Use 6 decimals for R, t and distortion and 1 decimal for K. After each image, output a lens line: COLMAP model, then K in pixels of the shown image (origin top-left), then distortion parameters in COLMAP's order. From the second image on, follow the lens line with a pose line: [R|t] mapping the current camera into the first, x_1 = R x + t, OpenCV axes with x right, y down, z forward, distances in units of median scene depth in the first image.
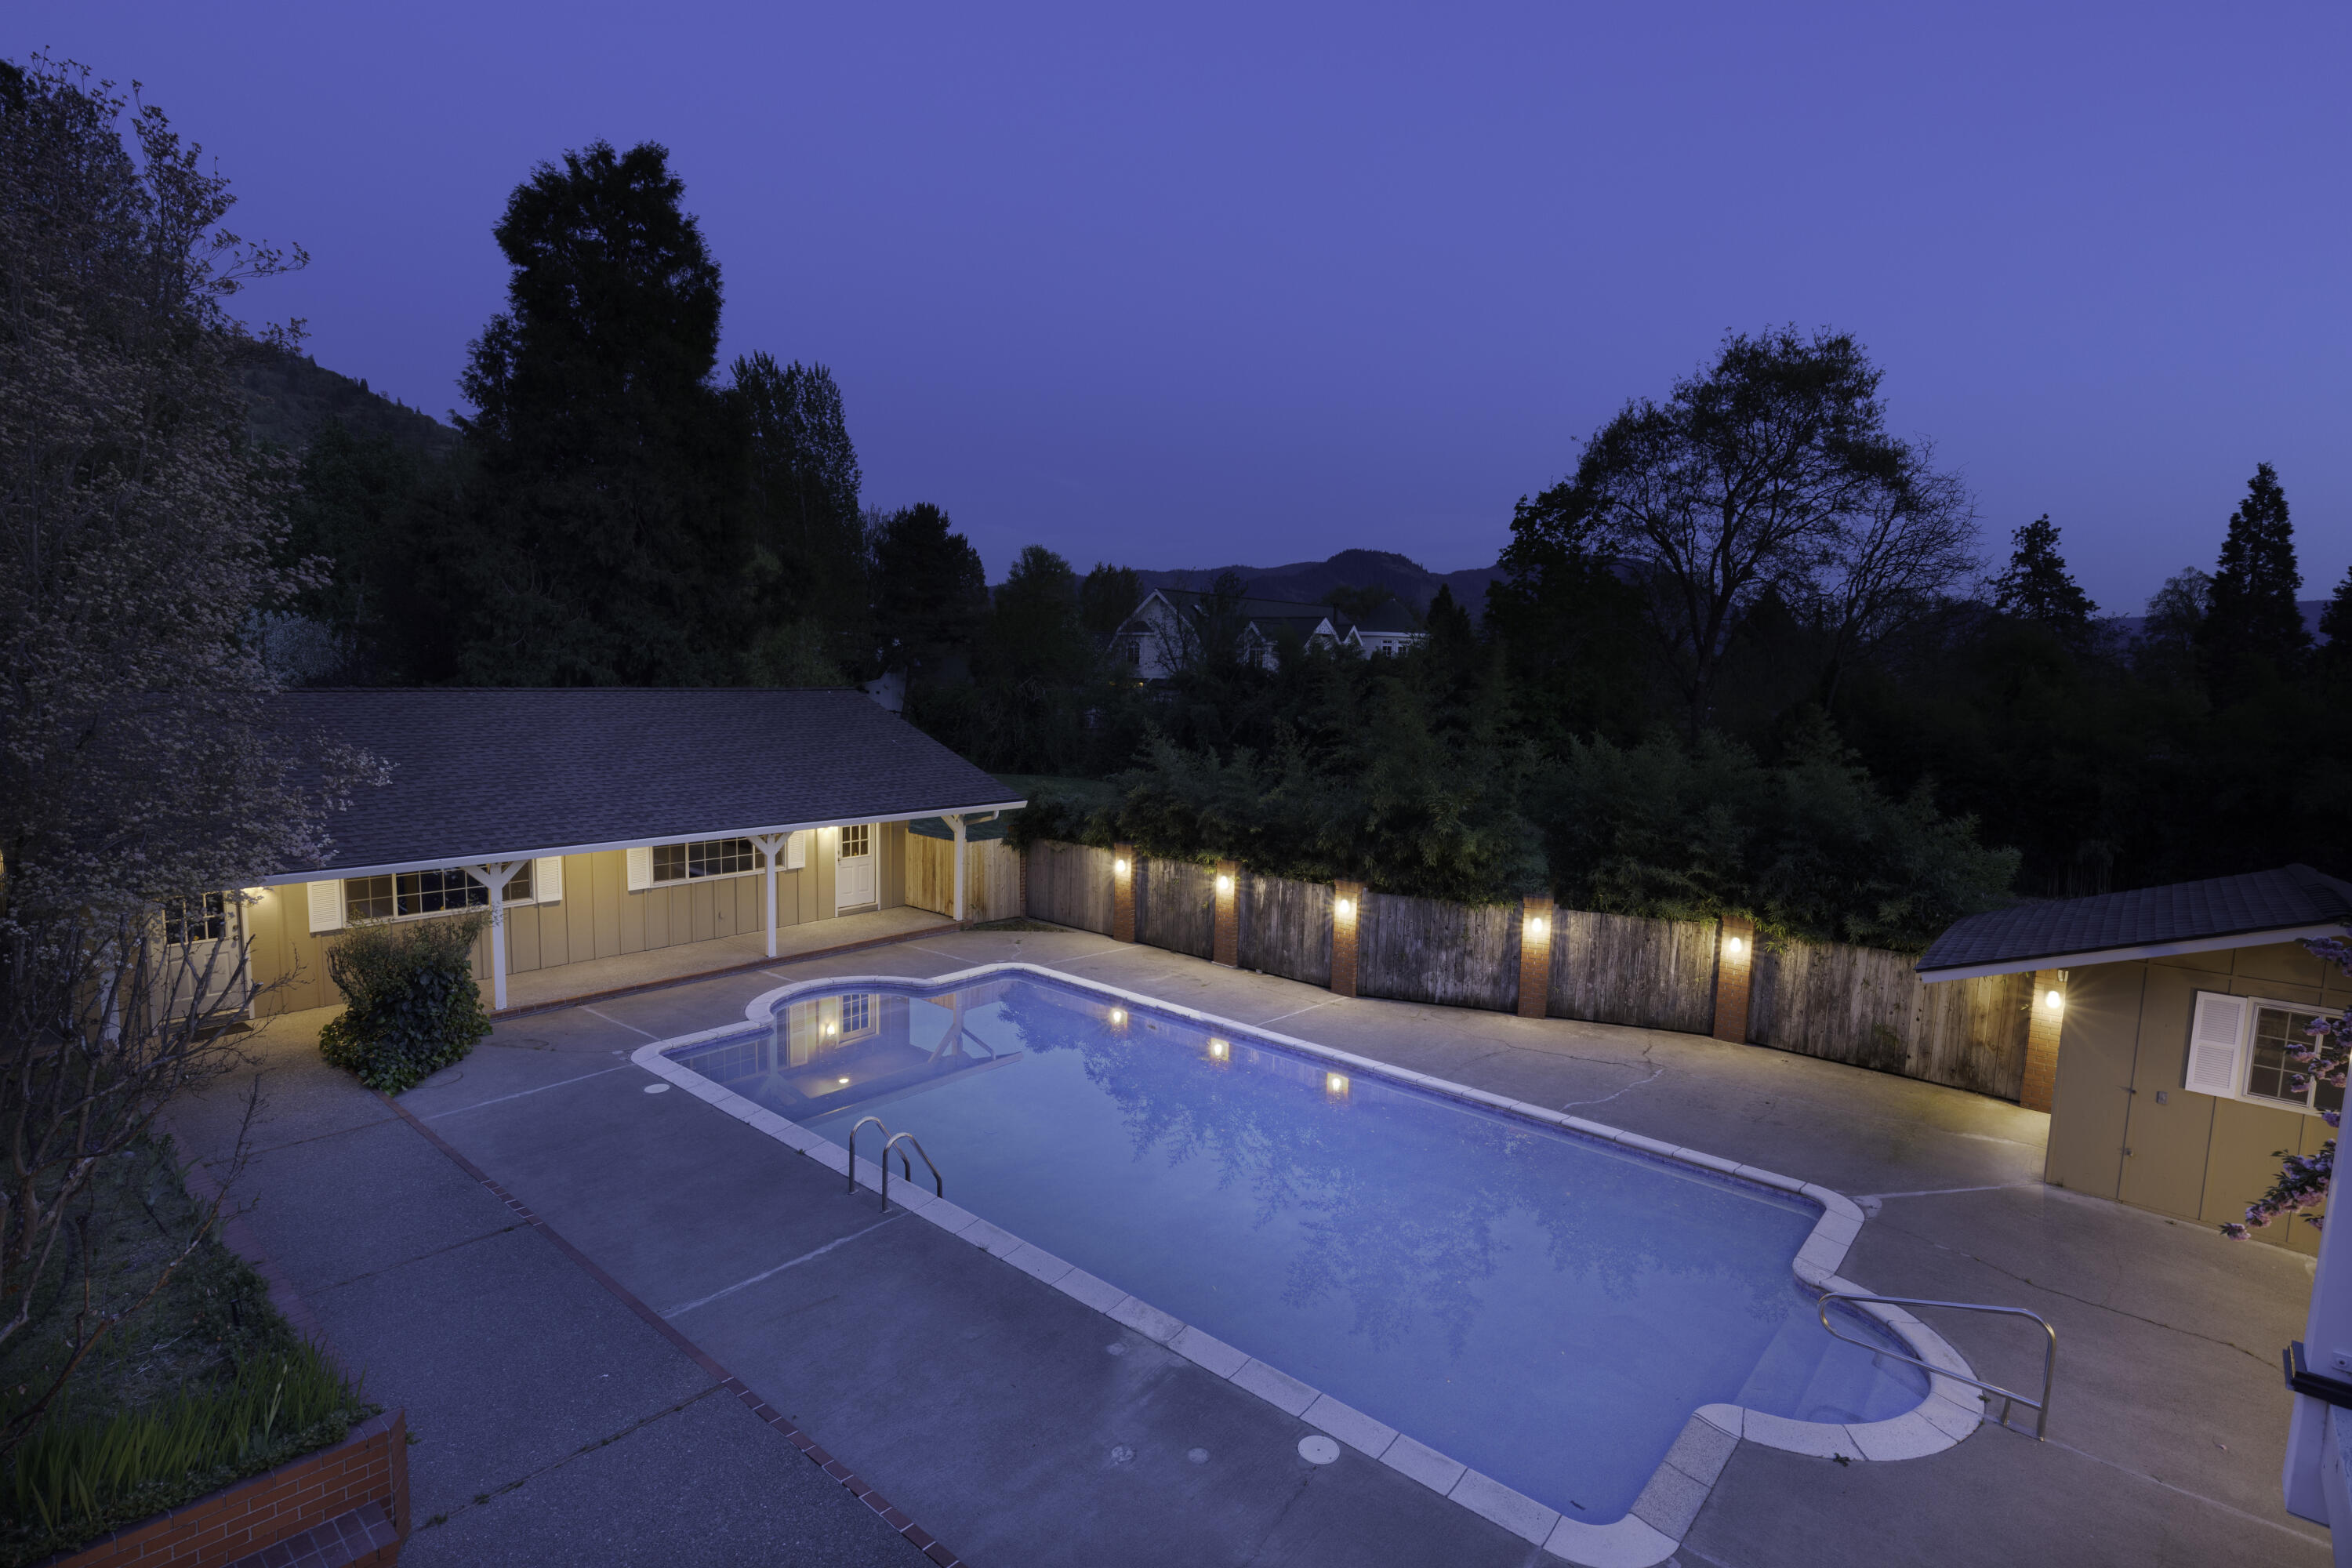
lens RADIAL K [[1188.7, 0, 1167.4], [0, 1188.7, 780.9], [0, 0, 1]] dist [-0.010380, -0.000947]
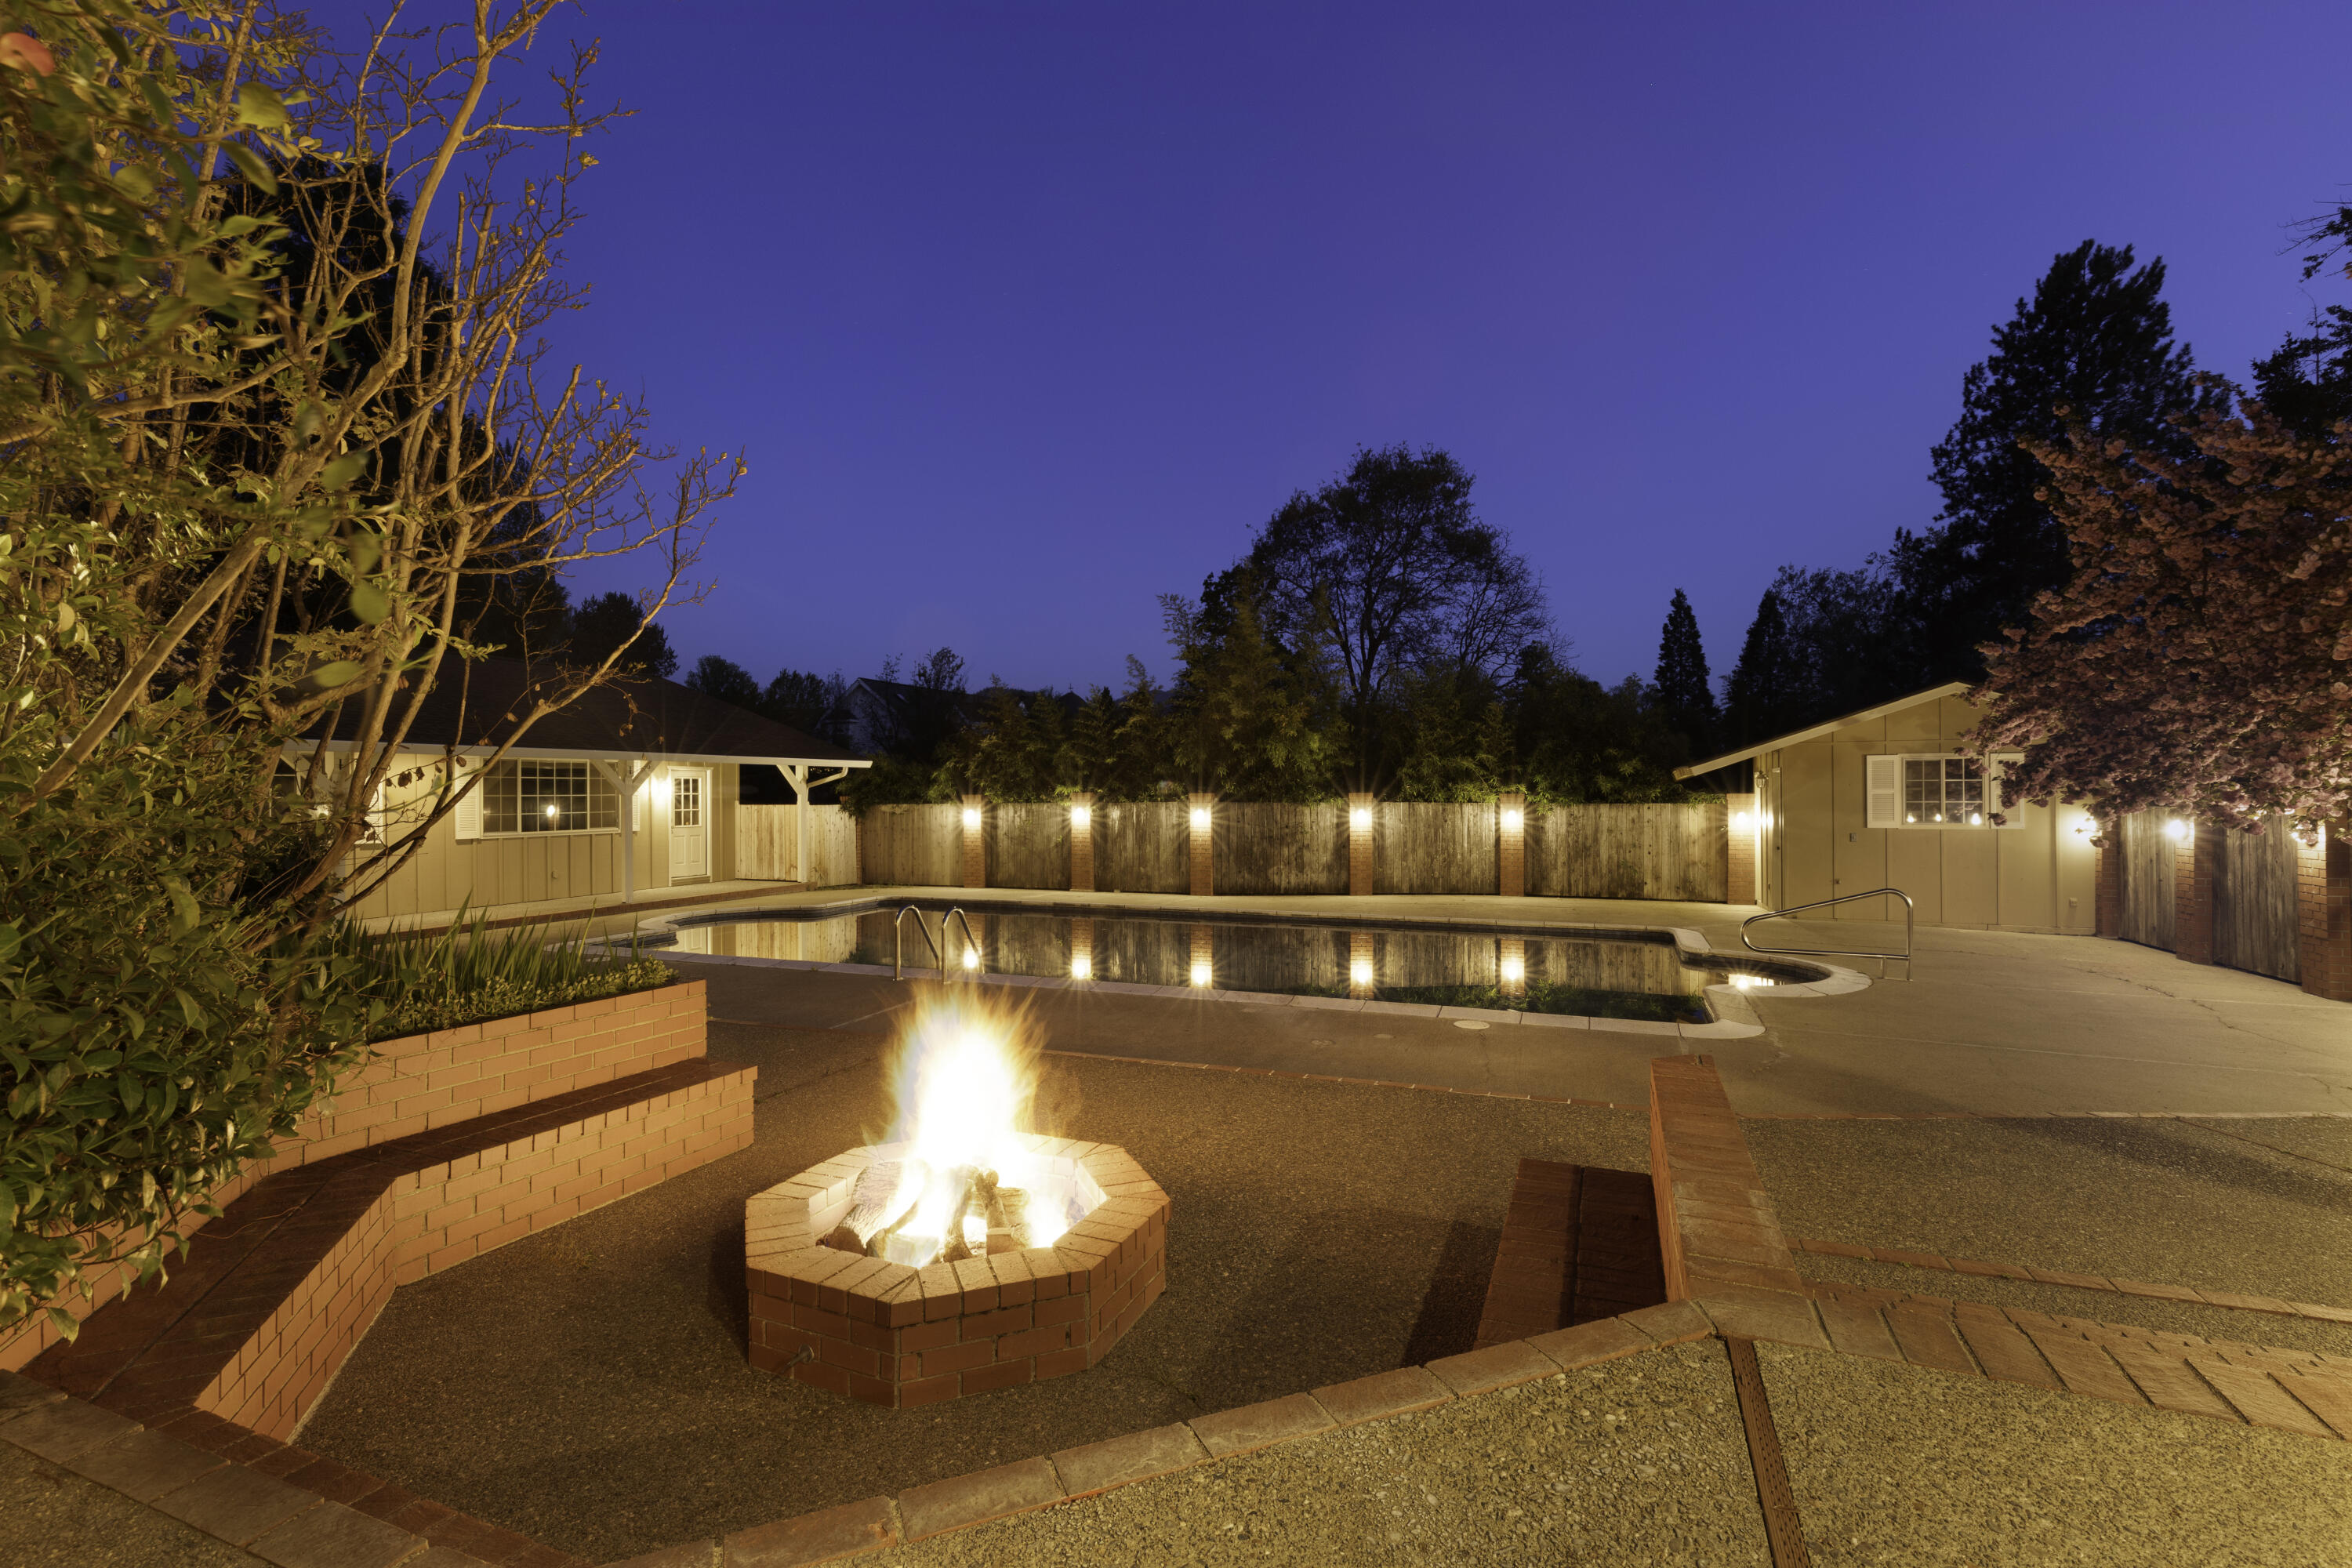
lens RADIAL K [[1075.1, 0, 1180.2], [0, 1075.1, 787.5], [0, 0, 1]] dist [0.002433, 0.000136]
pose [[0.943442, -0.029632, 0.330210, -0.200128], [0.066046, 0.992833, -0.099605, 0.173025], [-0.324892, 0.115781, 0.938637, 0.033704]]
